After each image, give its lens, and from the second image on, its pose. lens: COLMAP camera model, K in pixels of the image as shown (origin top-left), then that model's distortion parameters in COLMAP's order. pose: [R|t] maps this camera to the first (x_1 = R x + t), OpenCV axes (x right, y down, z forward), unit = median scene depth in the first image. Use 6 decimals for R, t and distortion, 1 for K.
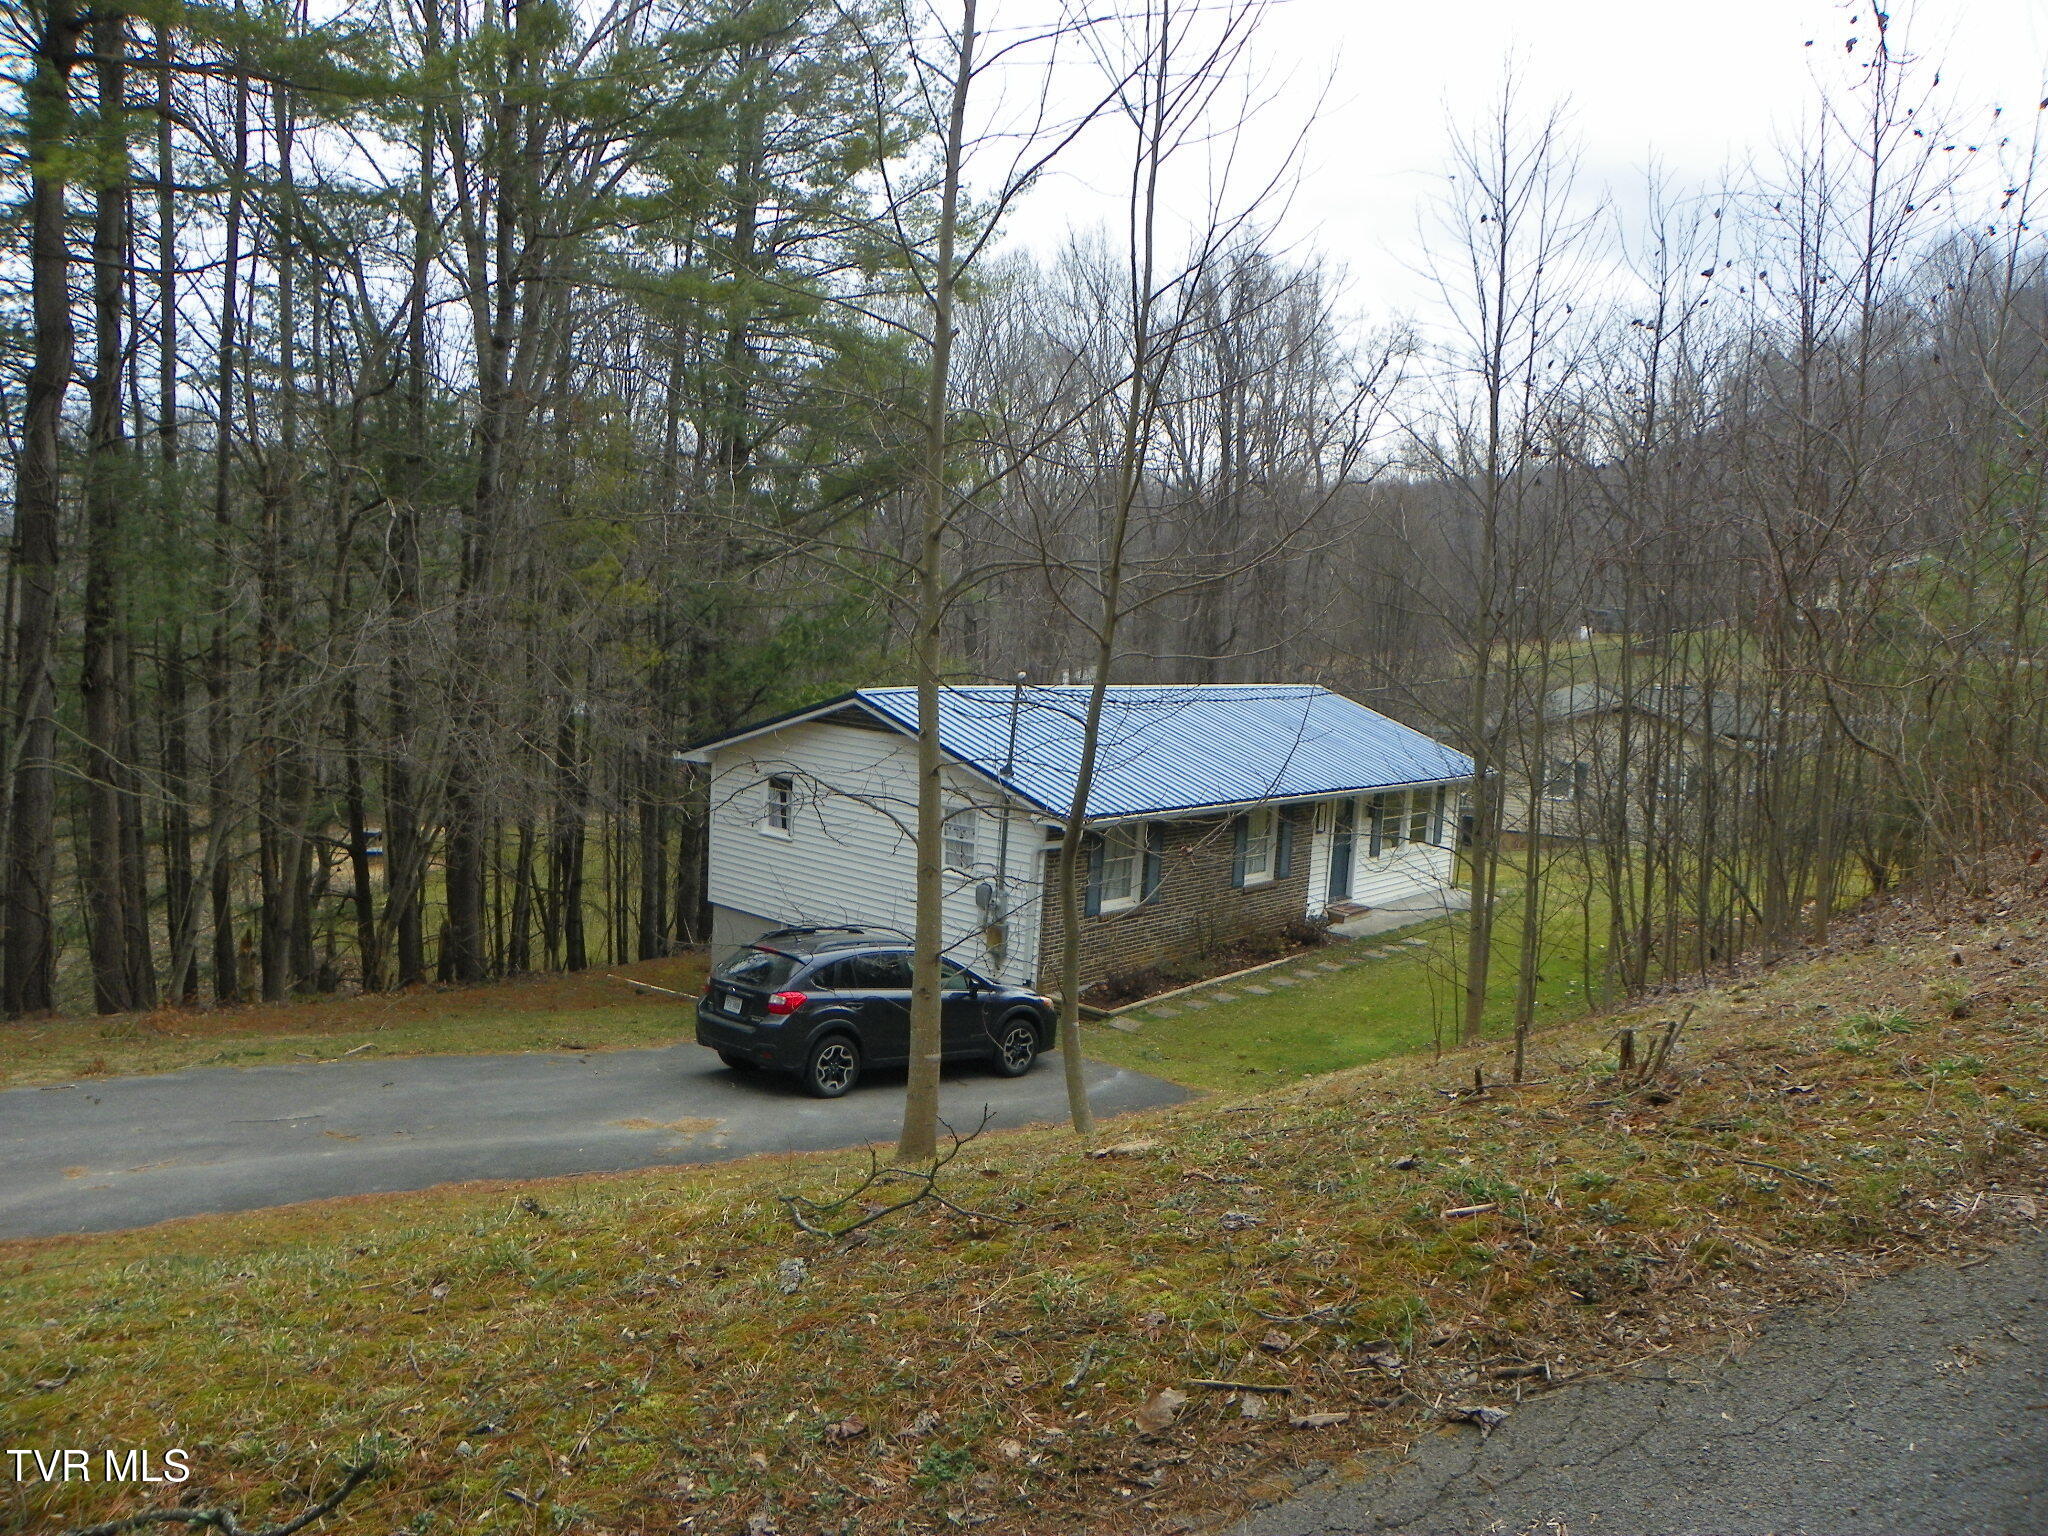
lens RADIAL K [[1542.8, 0, 1014.1], [0, 1542.8, 784.5], [0, 0, 1]] dist [-0.154738, 0.095785]
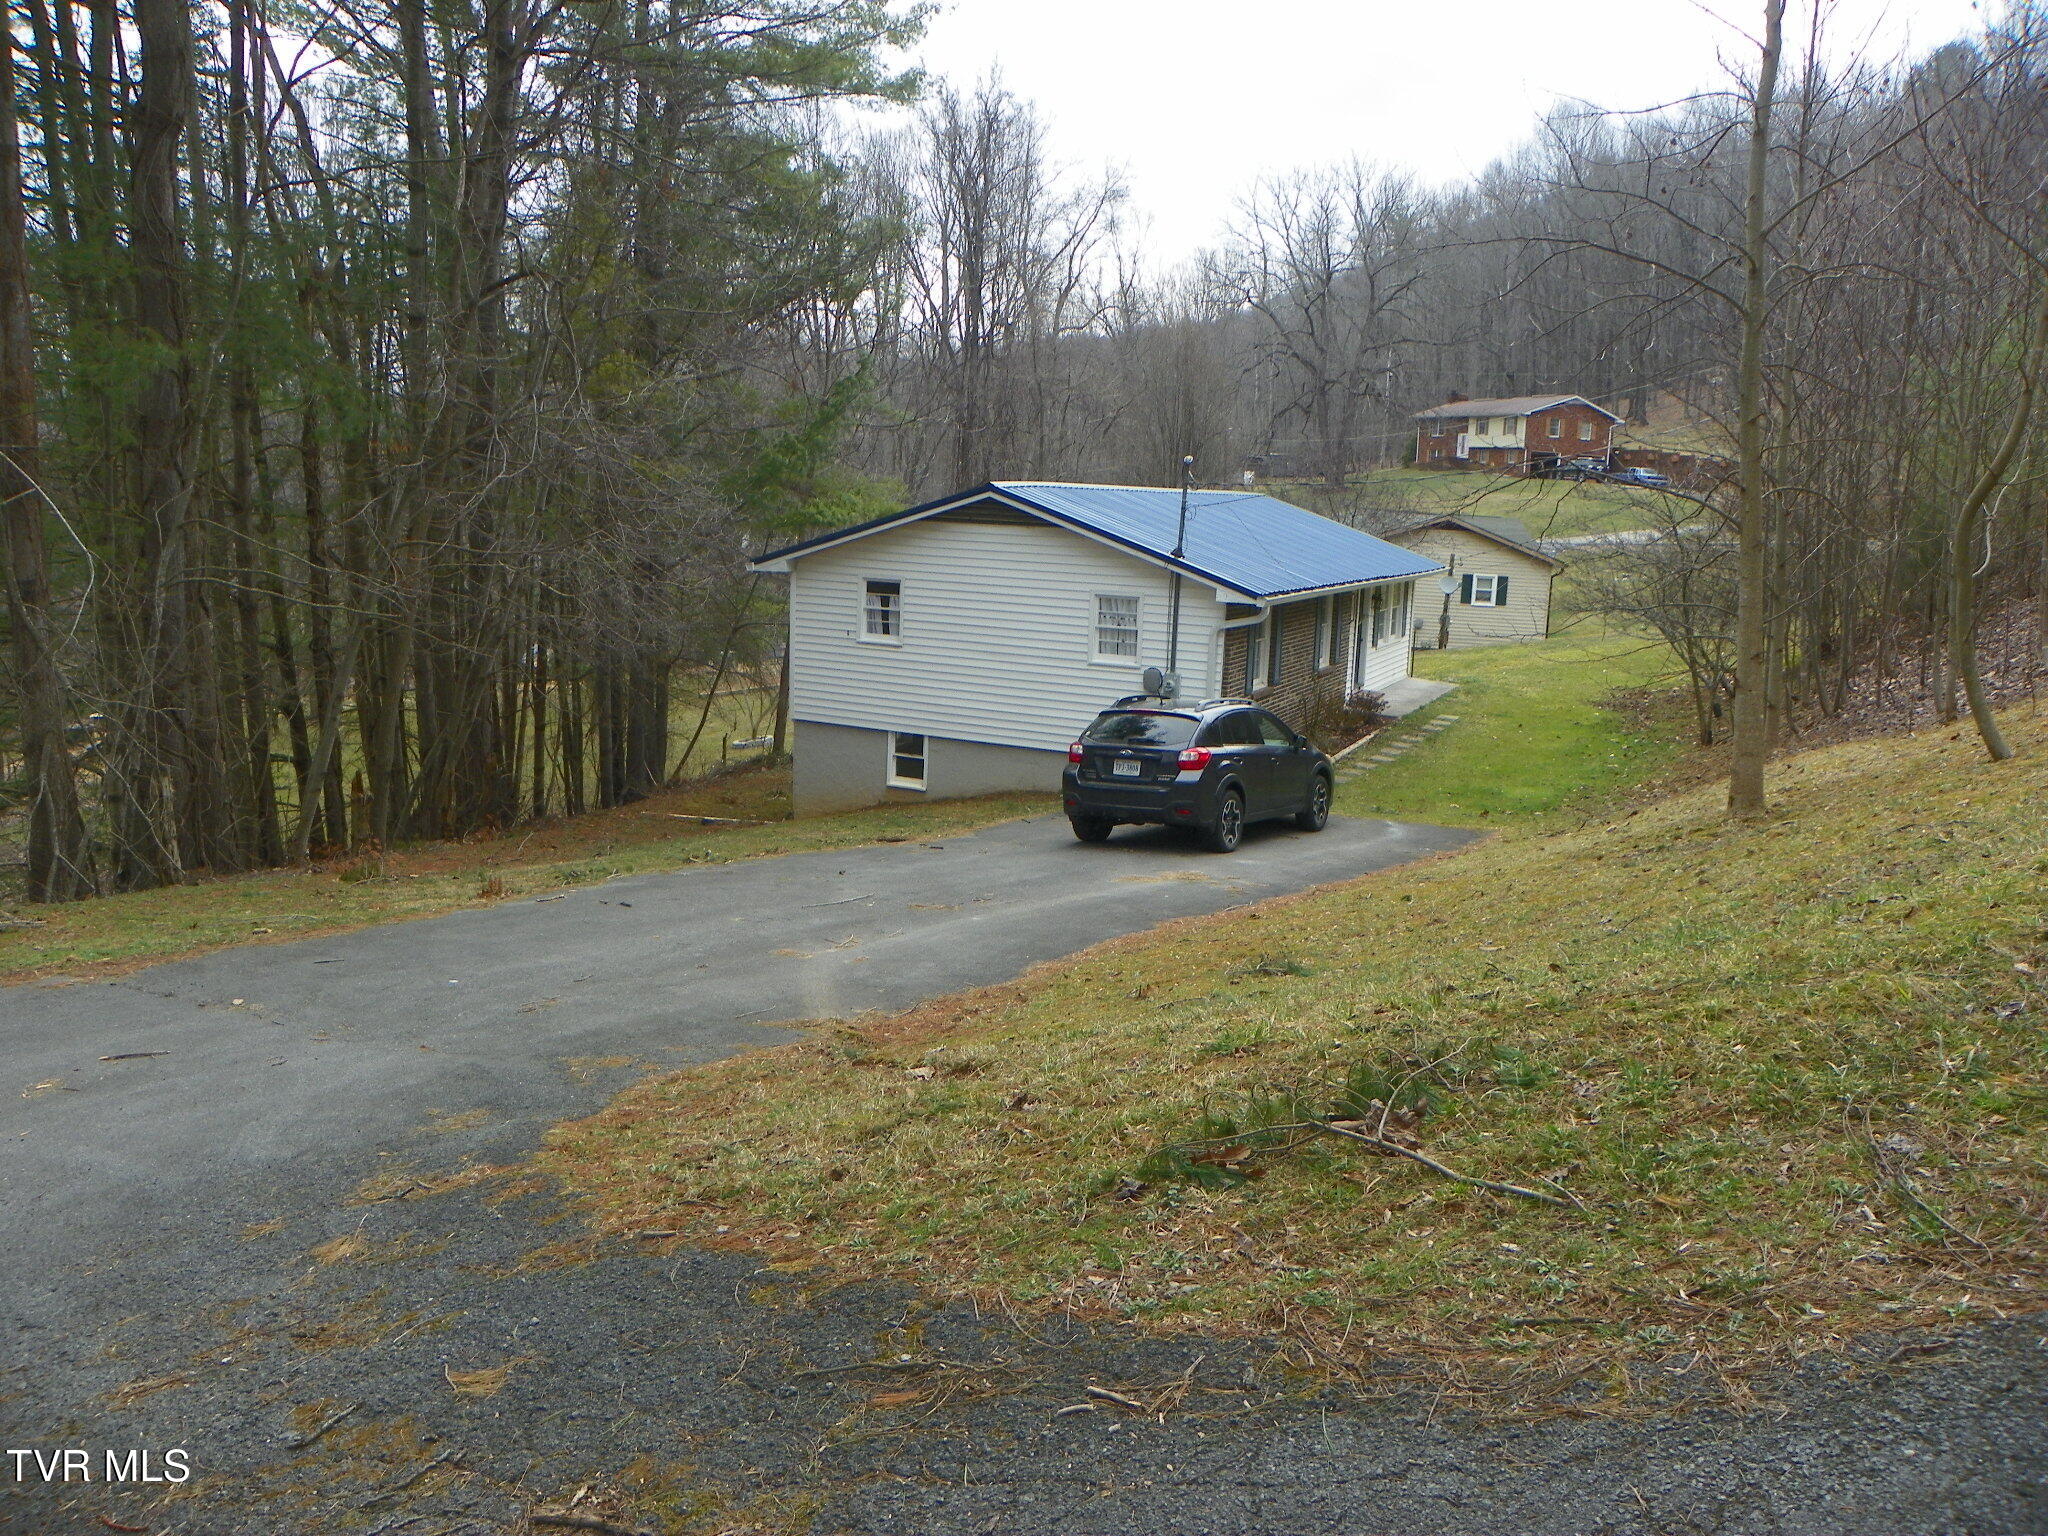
lens RADIAL K [[1542.8, 0, 1009.3], [0, 1542.8, 762.3], [0, 0, 1]] dist [-0.154738, 0.095785]
pose [[0.966966, -0.068399, 0.245558, -0.169469], [0.050610, 0.995664, 0.078044, 0.019745], [-0.249832, -0.063039, 0.966235, 0.018317]]
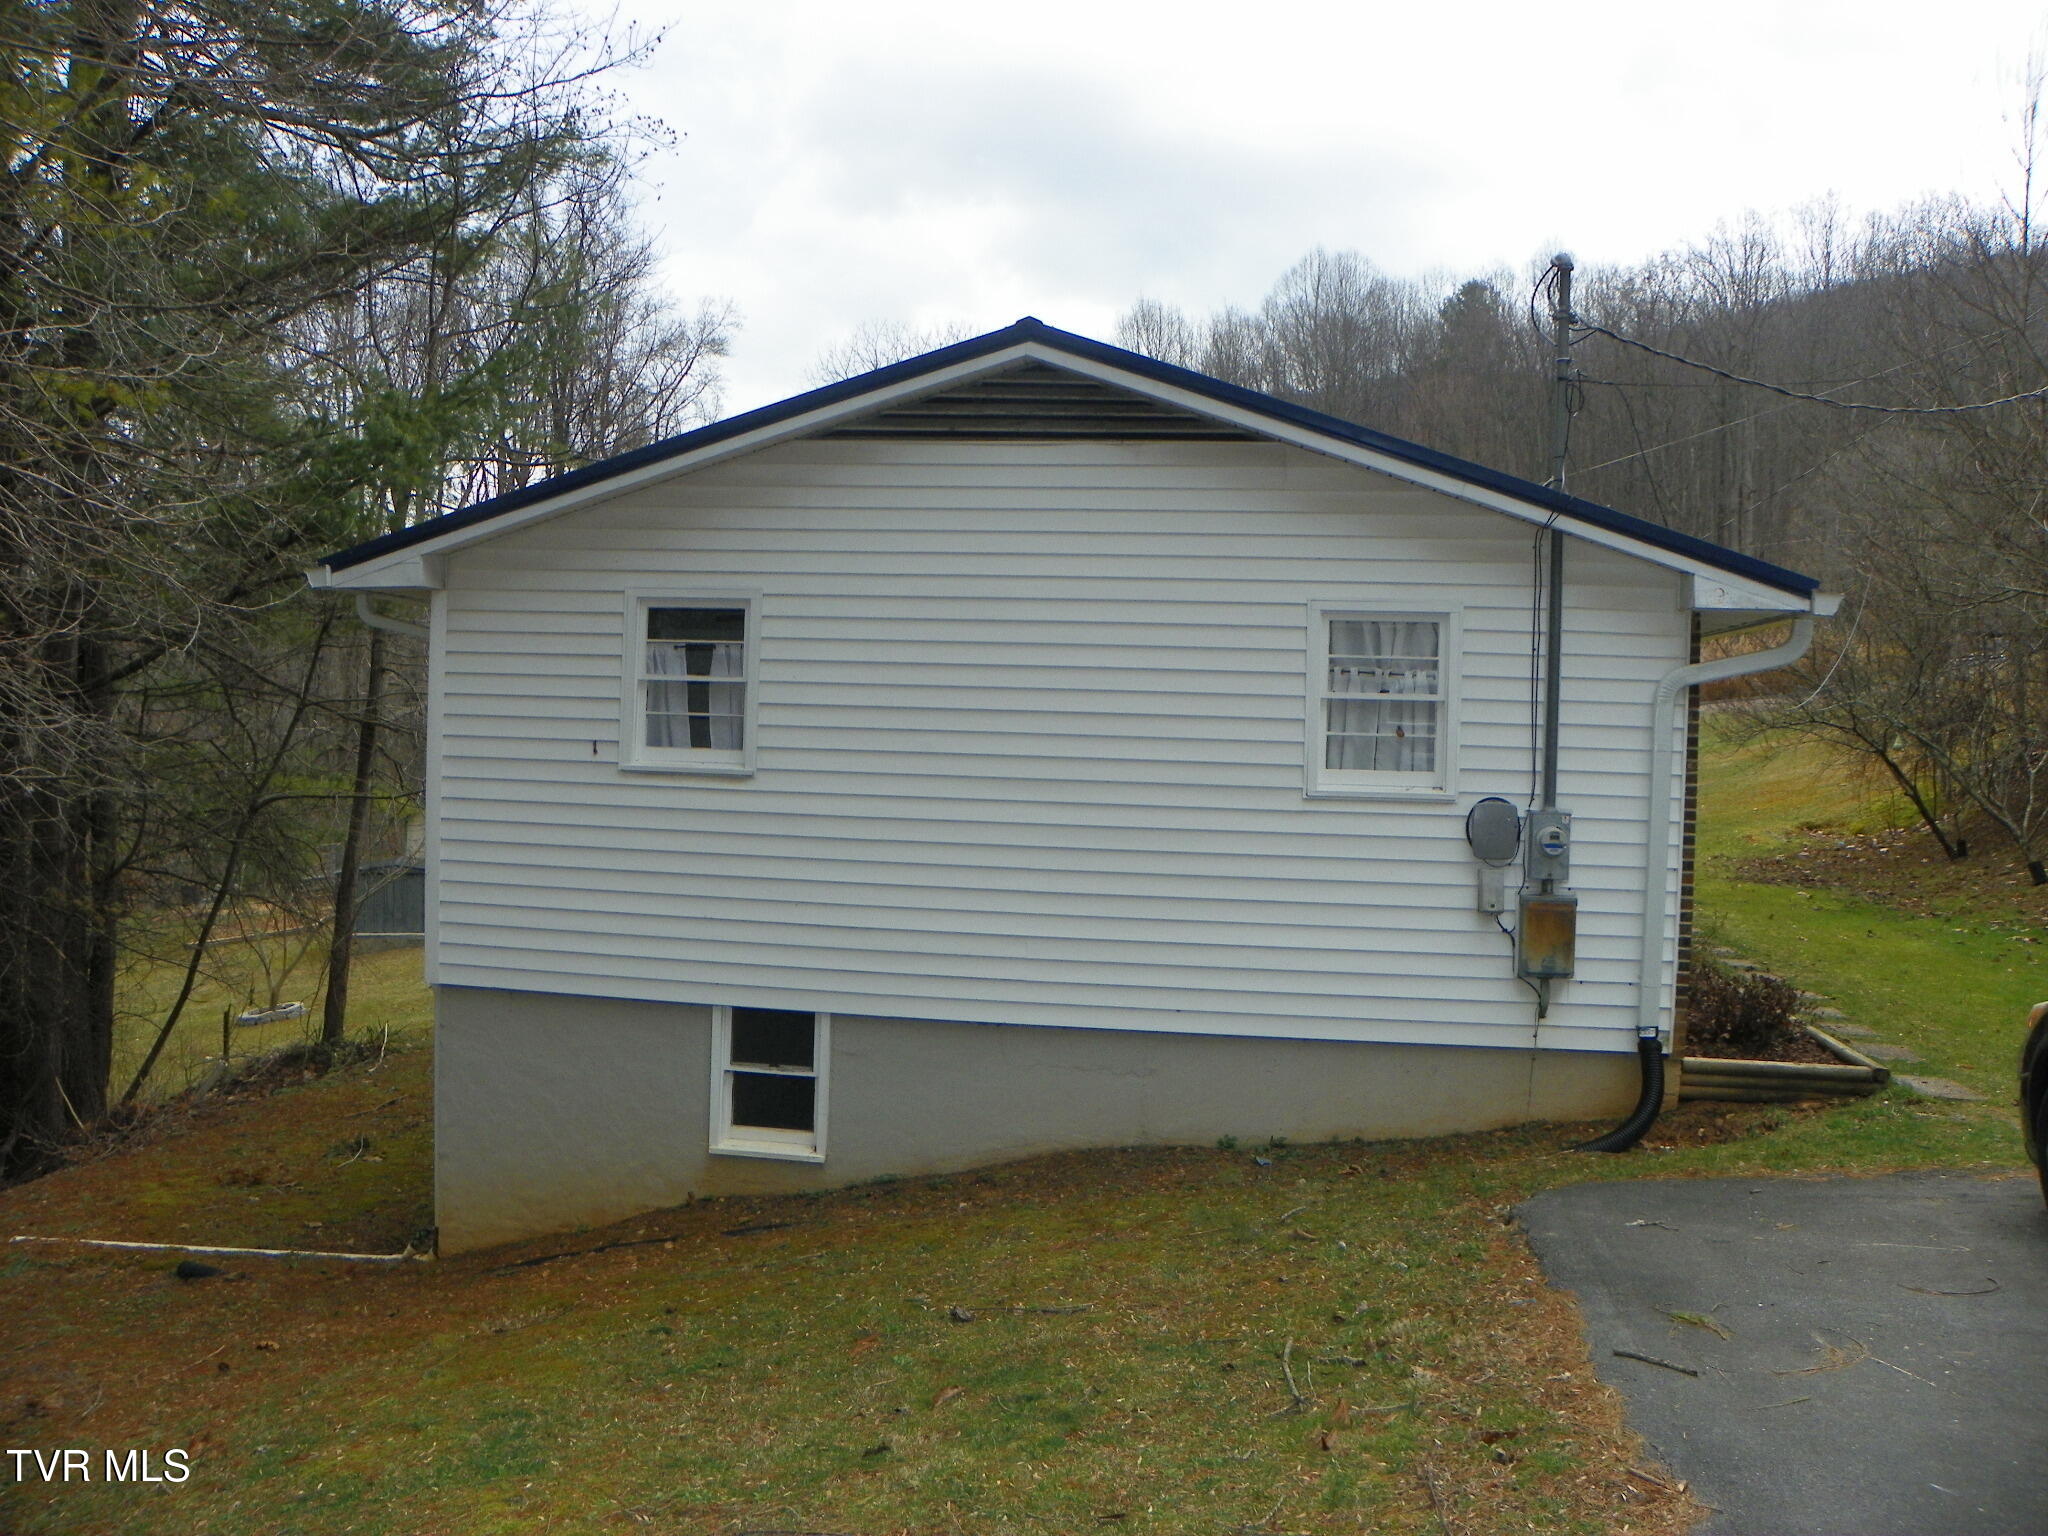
lens RADIAL K [[1542.8, 0, 1022.3], [0, 1542.8, 757.7], [0, 0, 1]] dist [-0.154738, 0.095785]
pose [[0.841548, -0.041996, 0.538547, -0.149771], [0.084364, 0.994958, -0.054242, 0.030380], [-0.533554, 0.091082, 0.840848, 0.346498]]
